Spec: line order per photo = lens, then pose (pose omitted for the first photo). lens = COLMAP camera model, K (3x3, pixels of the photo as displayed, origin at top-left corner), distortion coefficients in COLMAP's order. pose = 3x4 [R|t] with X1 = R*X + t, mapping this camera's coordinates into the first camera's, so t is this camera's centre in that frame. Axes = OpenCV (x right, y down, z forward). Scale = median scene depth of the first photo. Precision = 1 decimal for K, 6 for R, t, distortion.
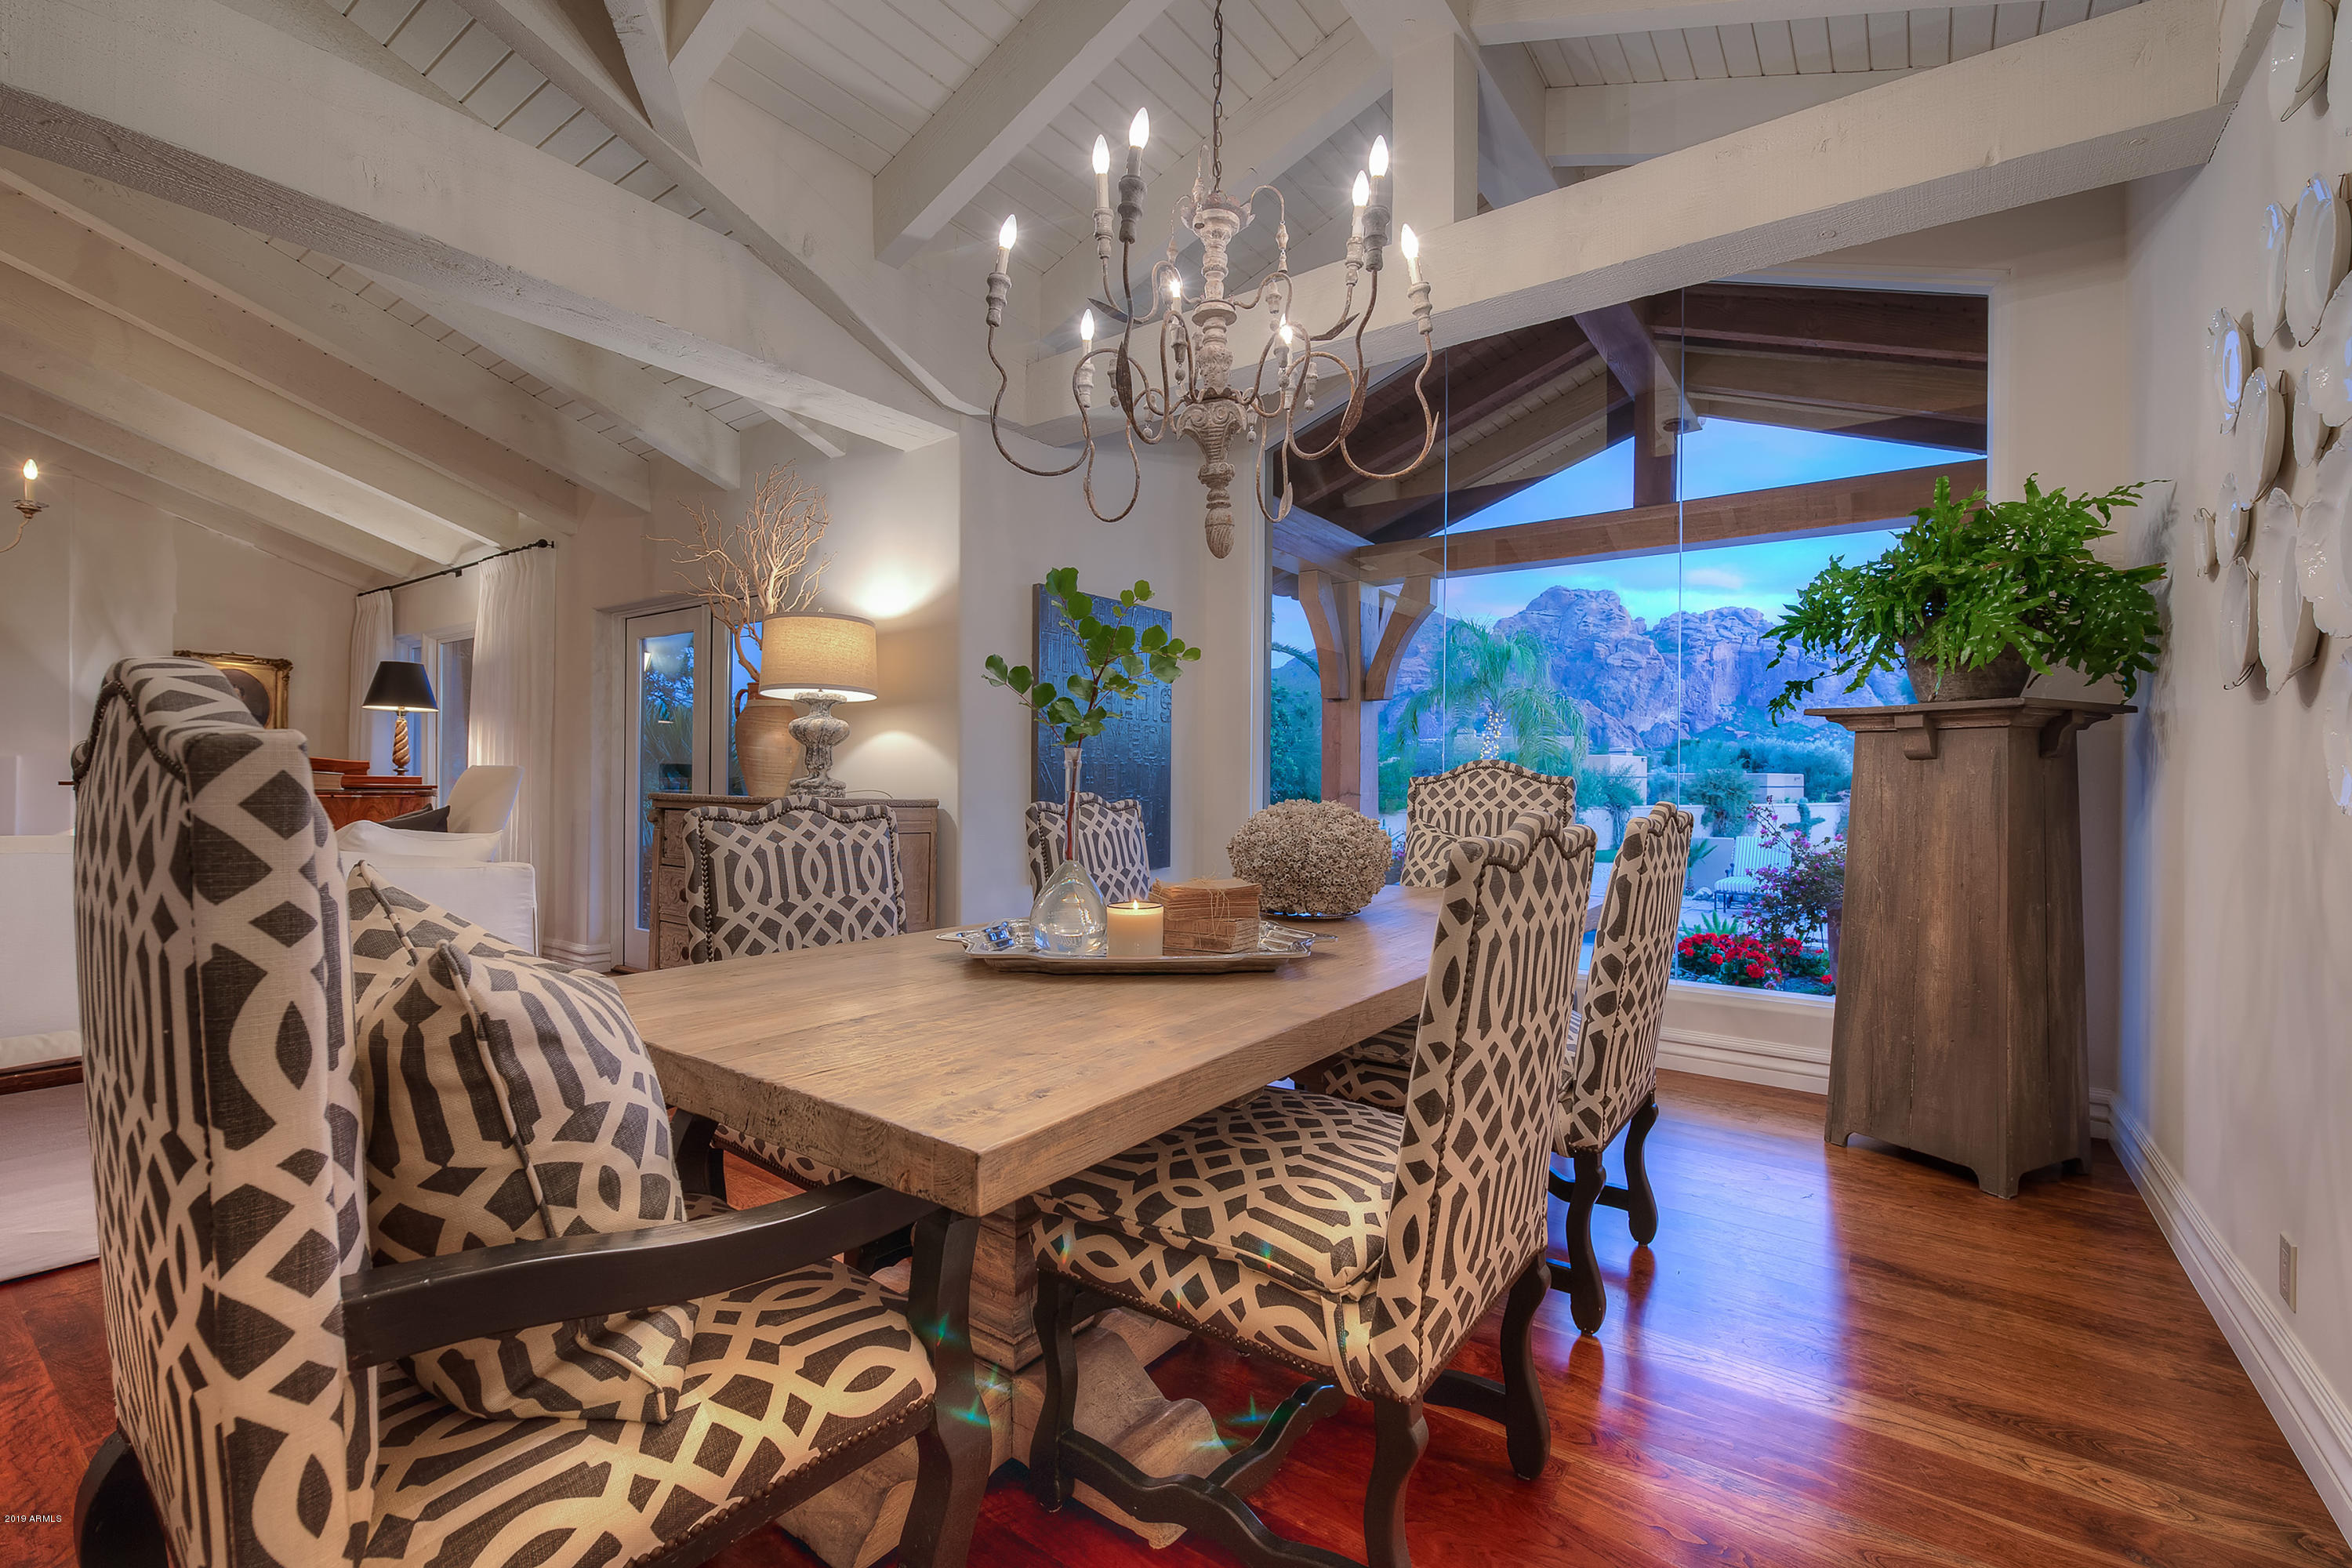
lens RADIAL K [[1001.0, 0, 1171.2], [0, 1001.0, 782.8], [0, 0, 1]] dist [0.010837, -0.001405]
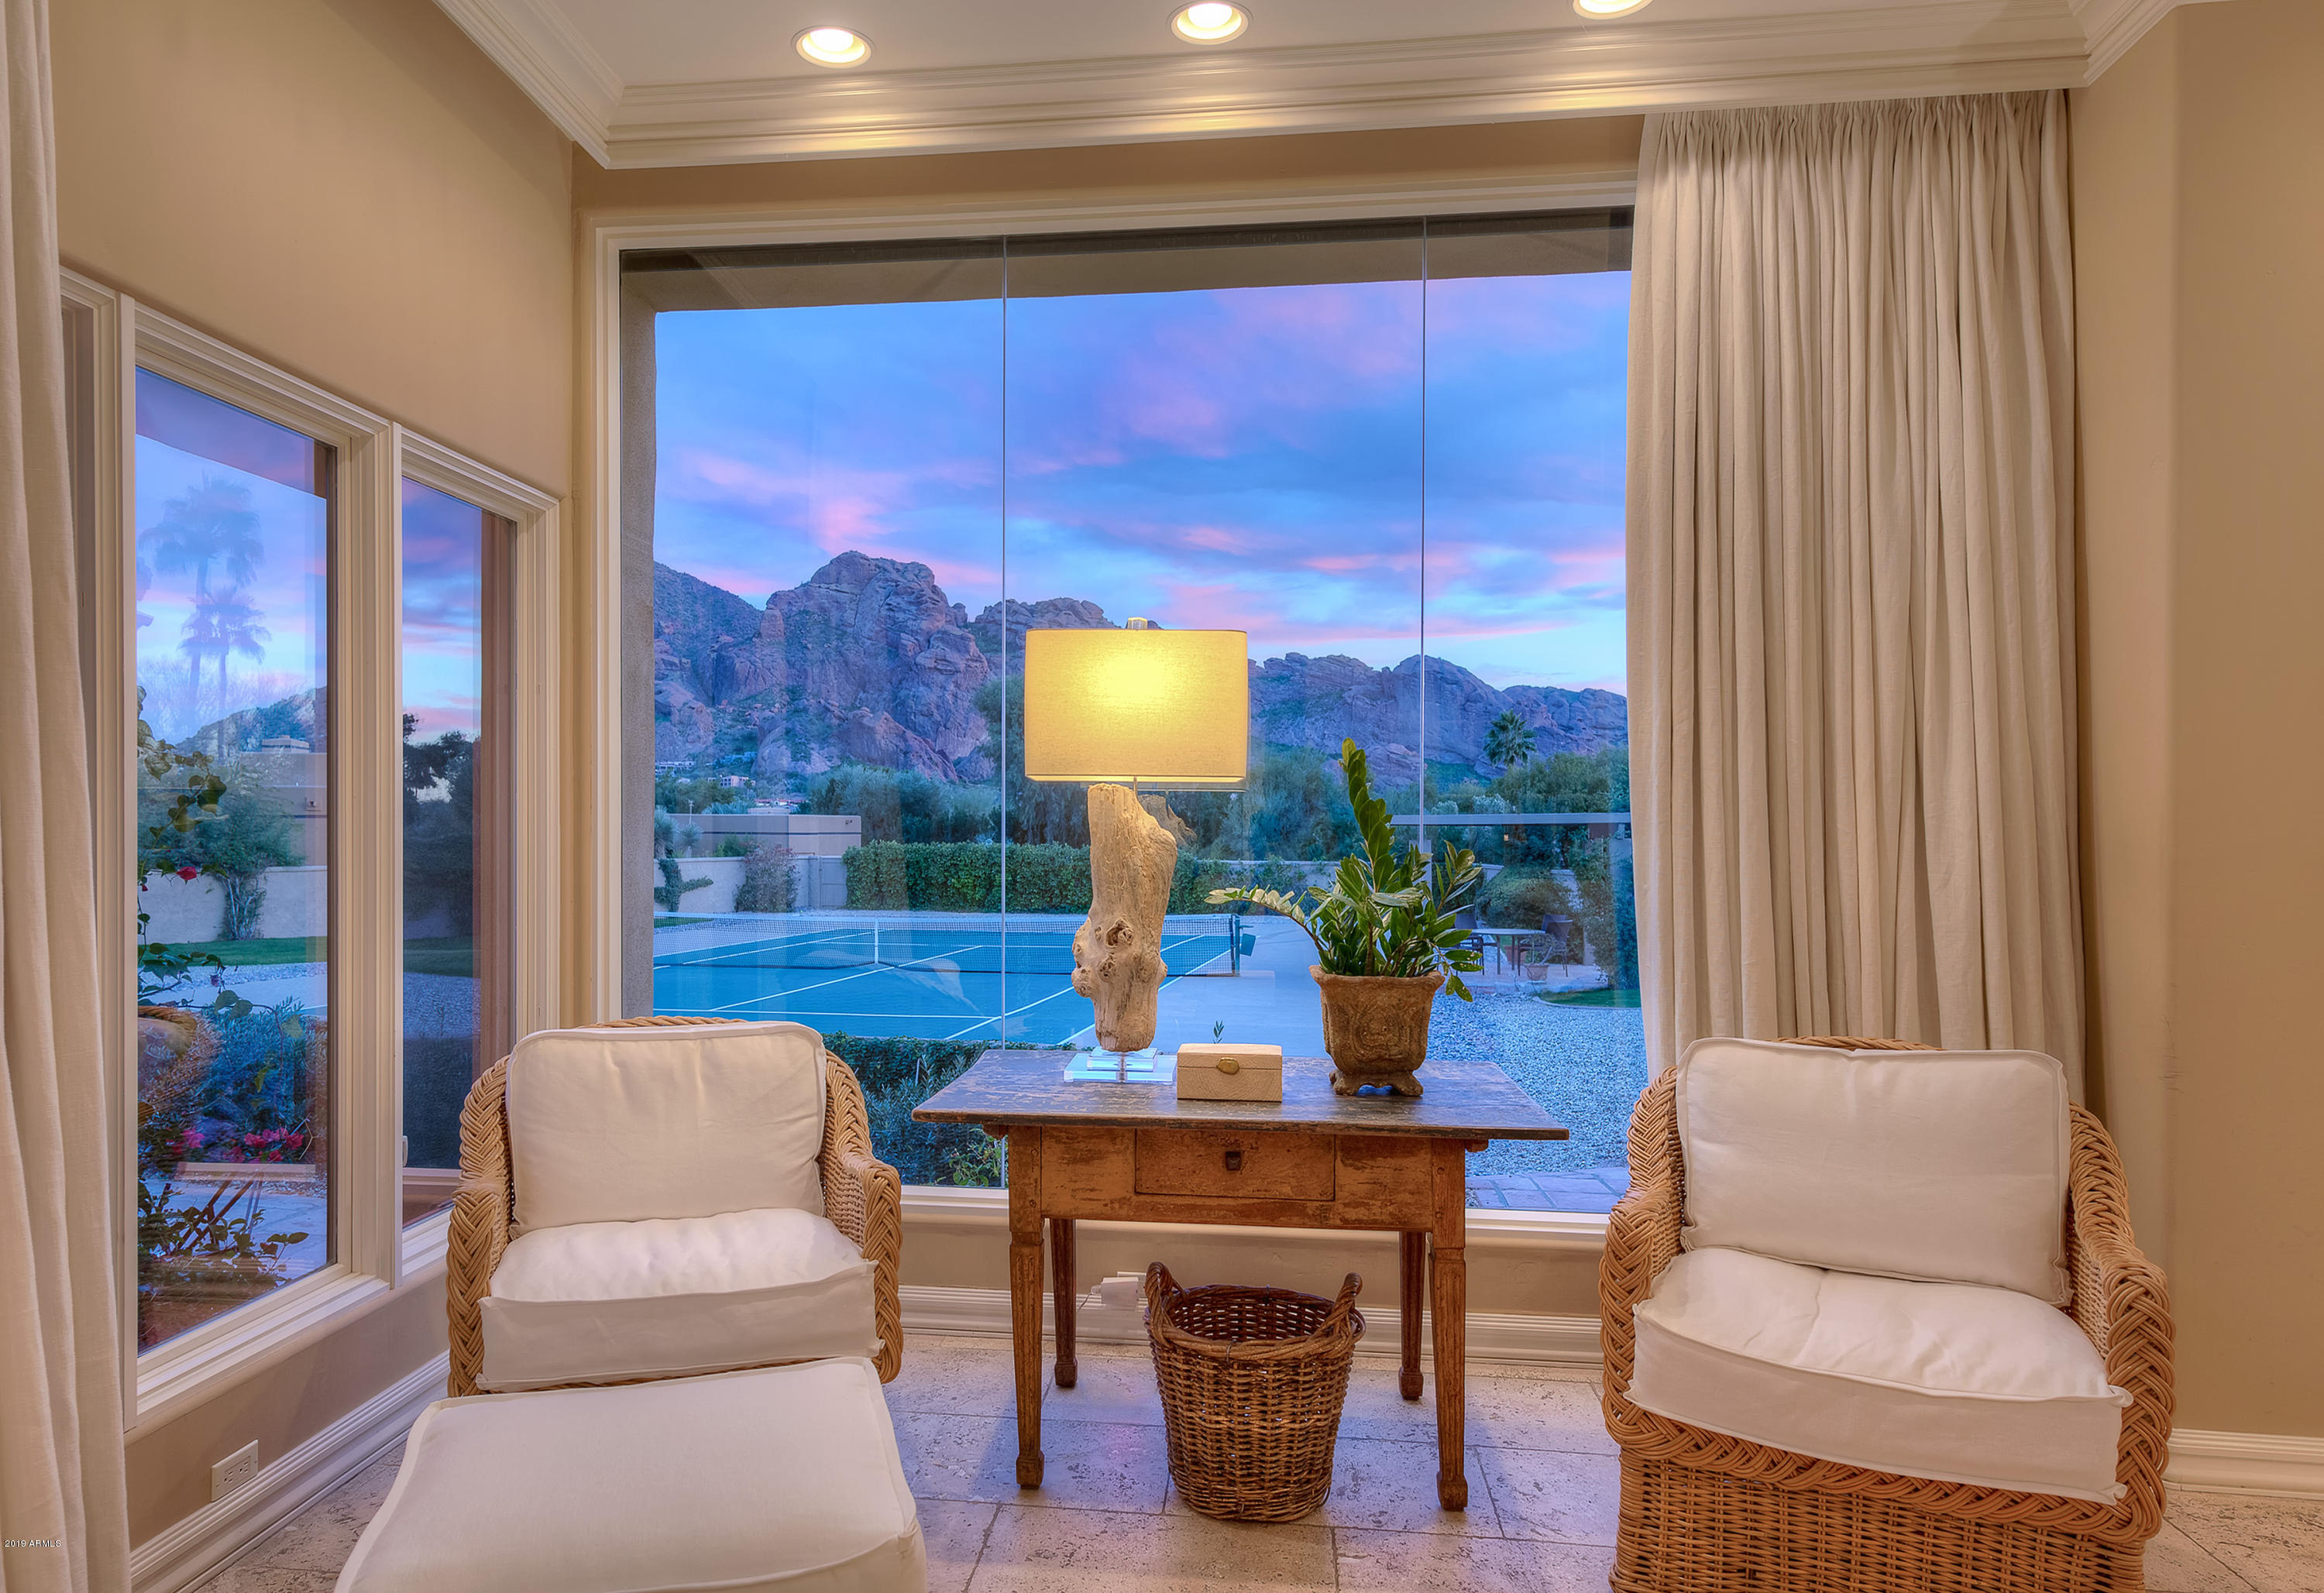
lens RADIAL K [[1483.6, 0, 1069.9], [0, 1483.6, 838.0], [0, 0, 1]] dist [0.010464, 0.000470]
pose [[0.883794, -0.005074, 0.467848, 5.368405], [0.002121, 0.999974, 0.006840, 0.005315], [-0.467871, -0.005053, 0.883782, -0.141674]]
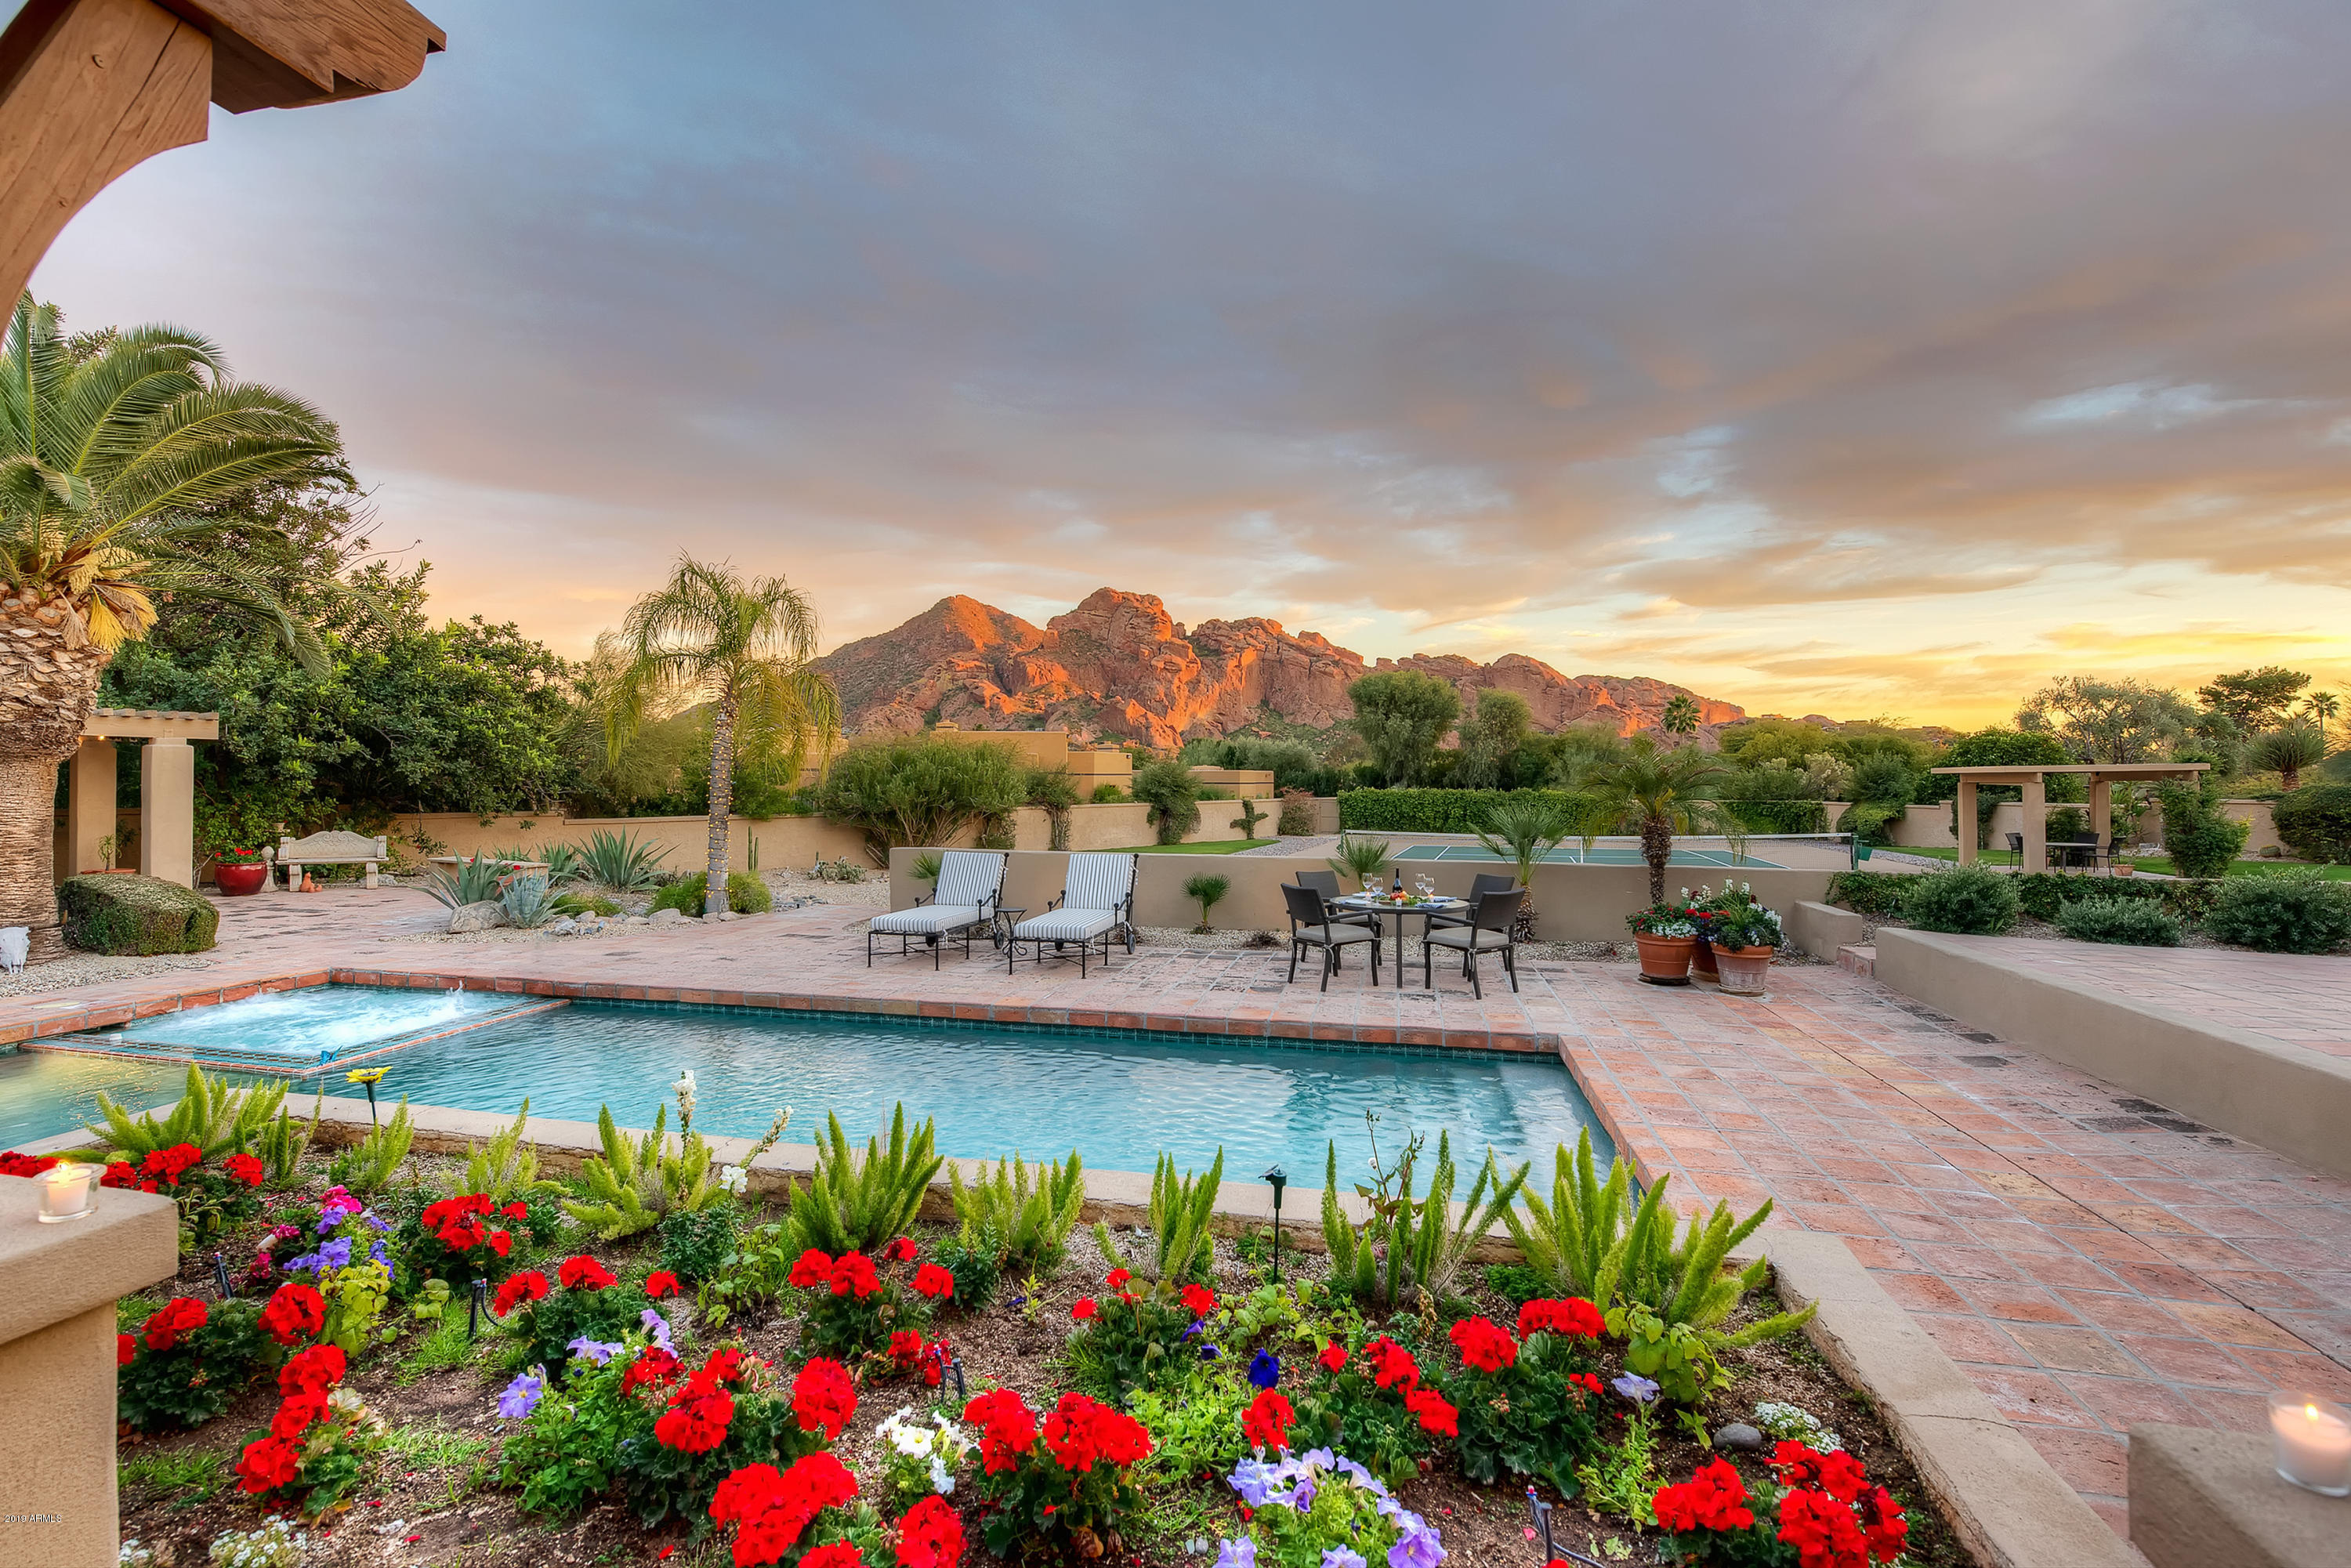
lens RADIAL K [[1049.7, 0, 1153.6], [0, 1049.7, 780.4], [0, 0, 1]] dist [-0.011050, -0.001406]
pose [[0.919004, -0.006441, 0.394194, 1.675558], [0.007033, 0.999975, -0.000056, 0.007048], [-0.394184, 0.002824, 0.919027, 0.874408]]
